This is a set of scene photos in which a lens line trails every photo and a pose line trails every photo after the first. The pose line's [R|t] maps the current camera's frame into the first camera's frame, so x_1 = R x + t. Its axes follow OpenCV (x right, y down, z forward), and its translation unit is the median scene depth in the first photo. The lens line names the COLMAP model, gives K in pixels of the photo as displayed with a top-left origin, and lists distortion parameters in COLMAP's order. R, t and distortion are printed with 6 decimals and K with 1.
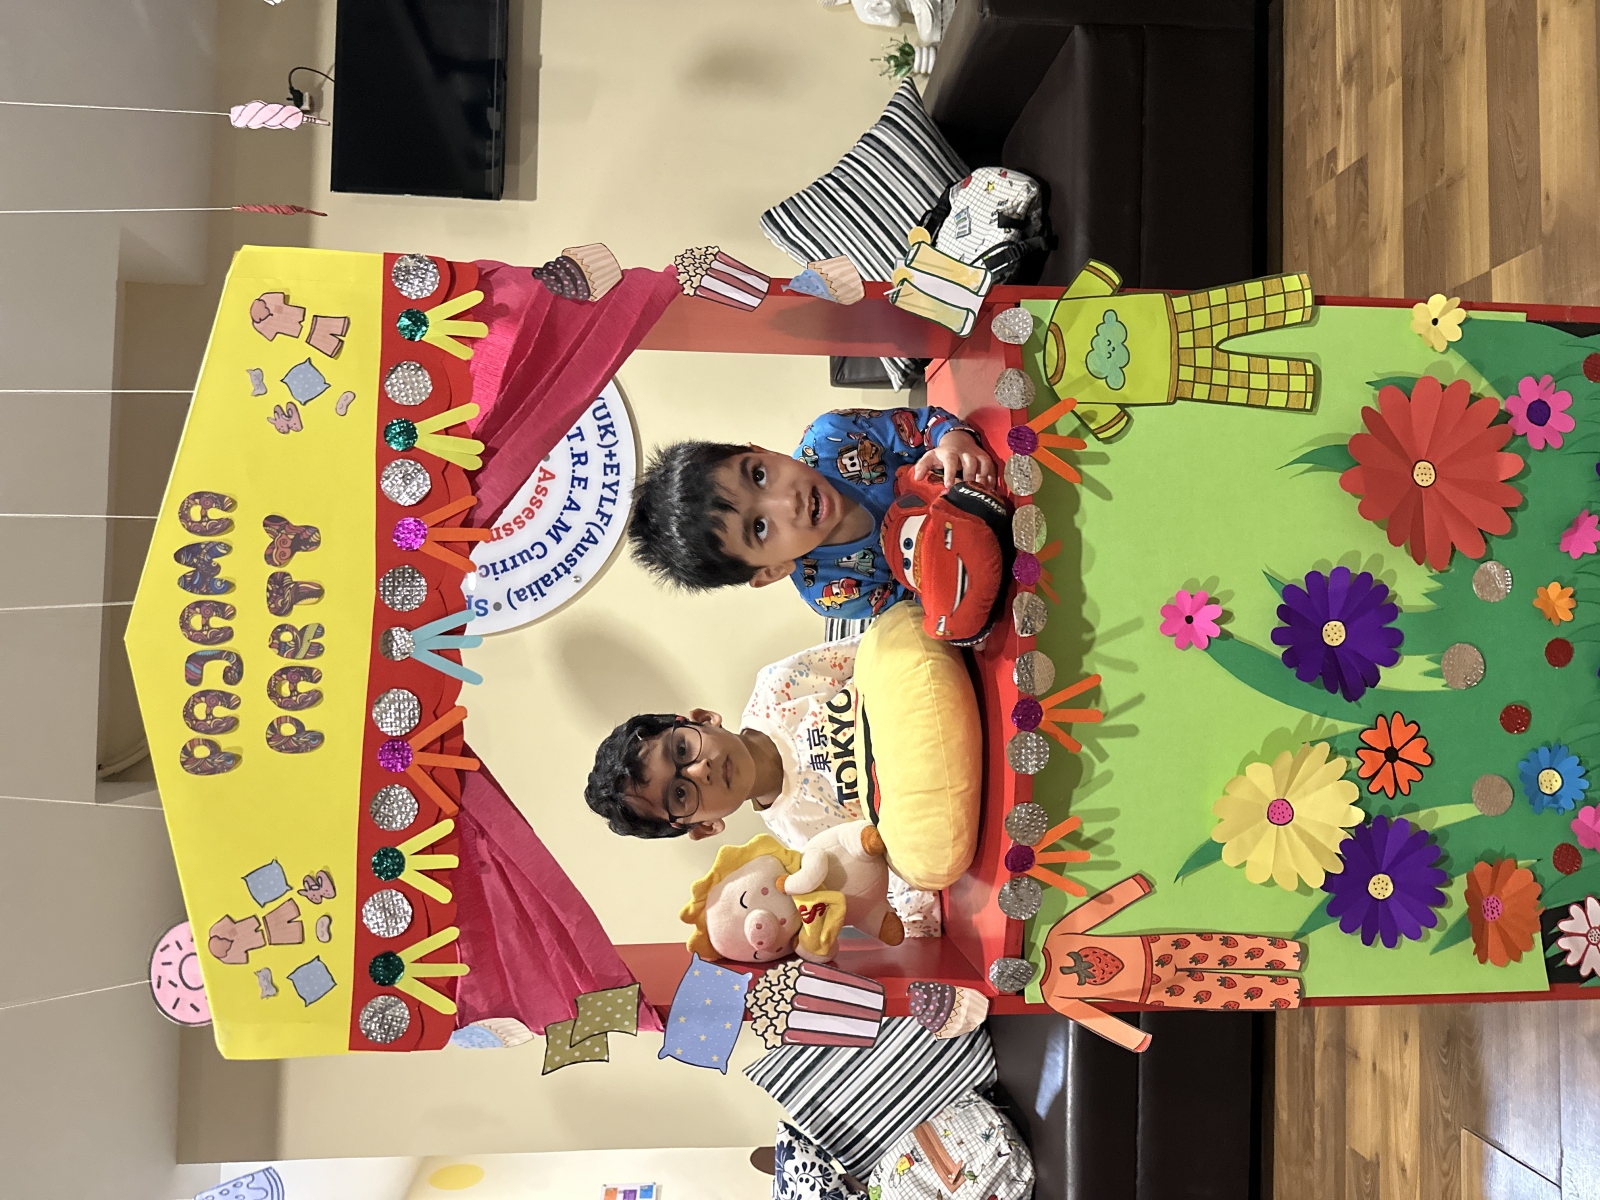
lens RADIAL K [[1091.3, 0, 800.0], [0, 1091.3, 600.0], [0, 0, 1]] dist [0.087558, -0.153801]
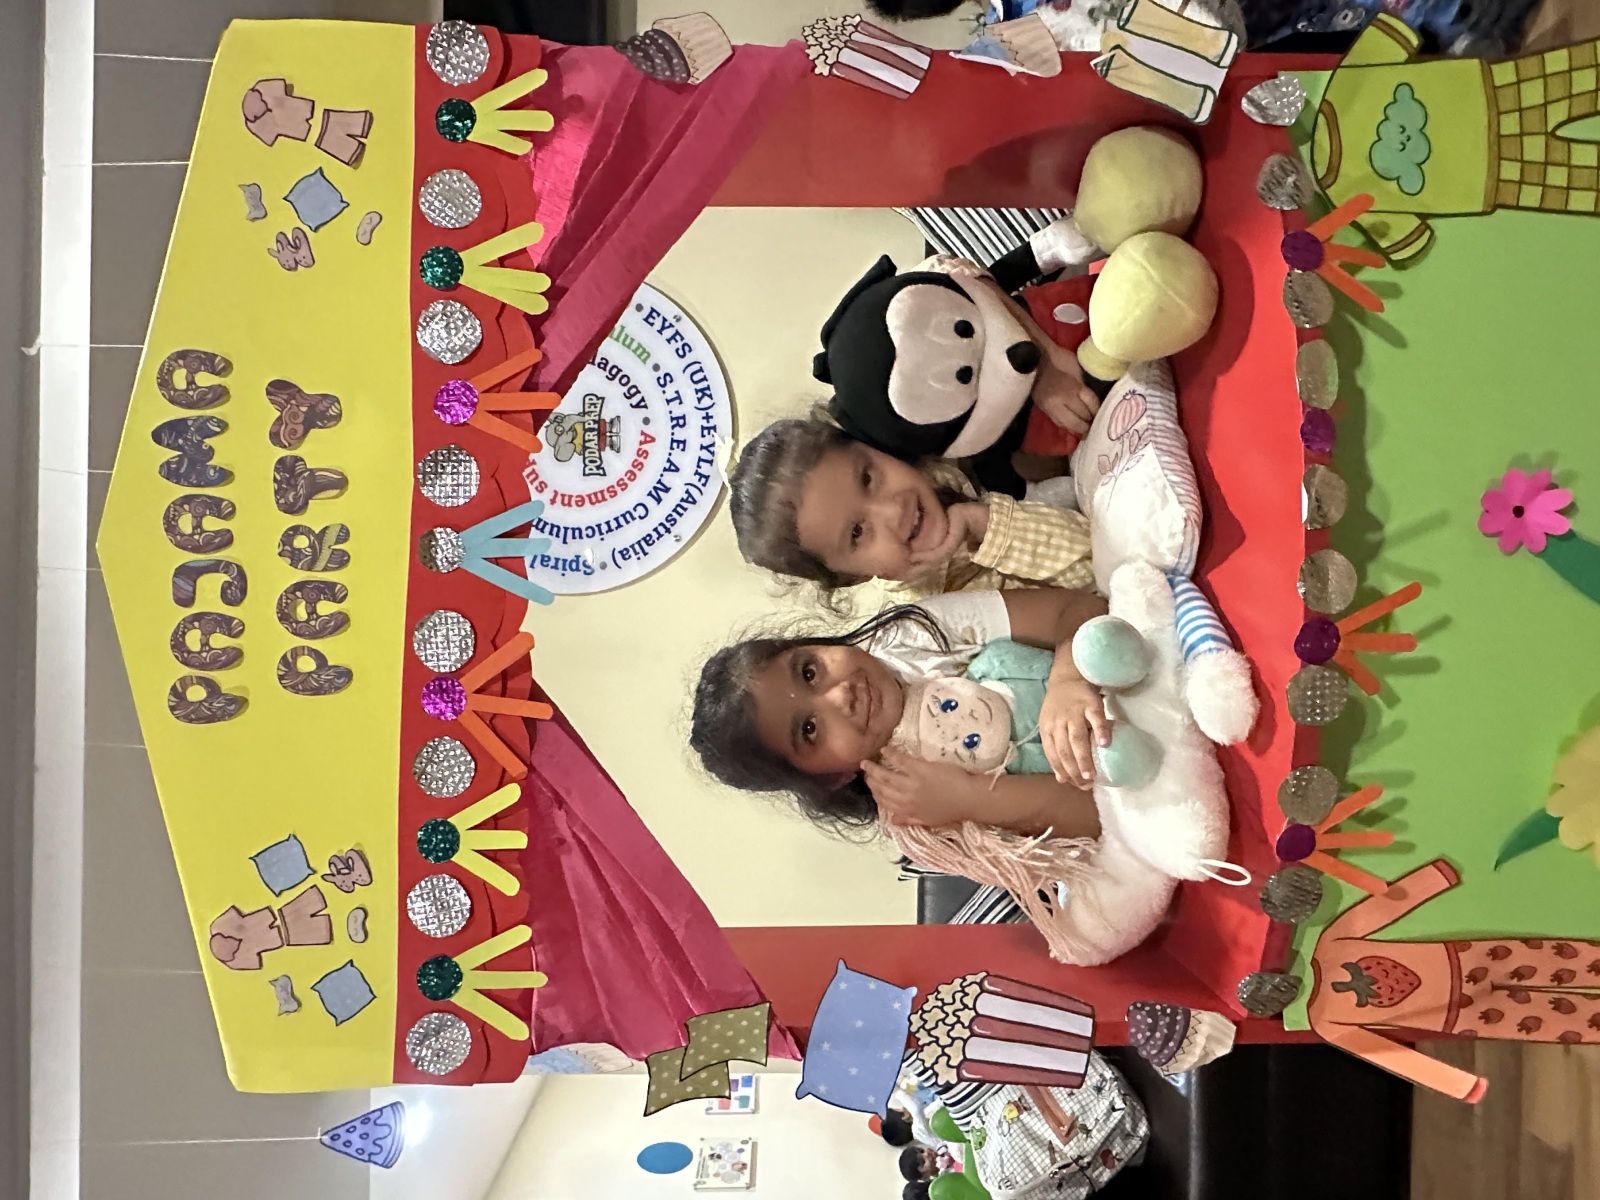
lens RADIAL K [[947.5, 0, 800.8], [0, 947.5, 612.7], [0, 0, 1]] dist [0.000593, -0.000468]
pose [[0.997380, -0.007713, -0.071928, -0.074409], [0.010574, 0.999164, 0.039482, 0.057159], [0.071564, -0.040139, 0.996628, 0.360174]]
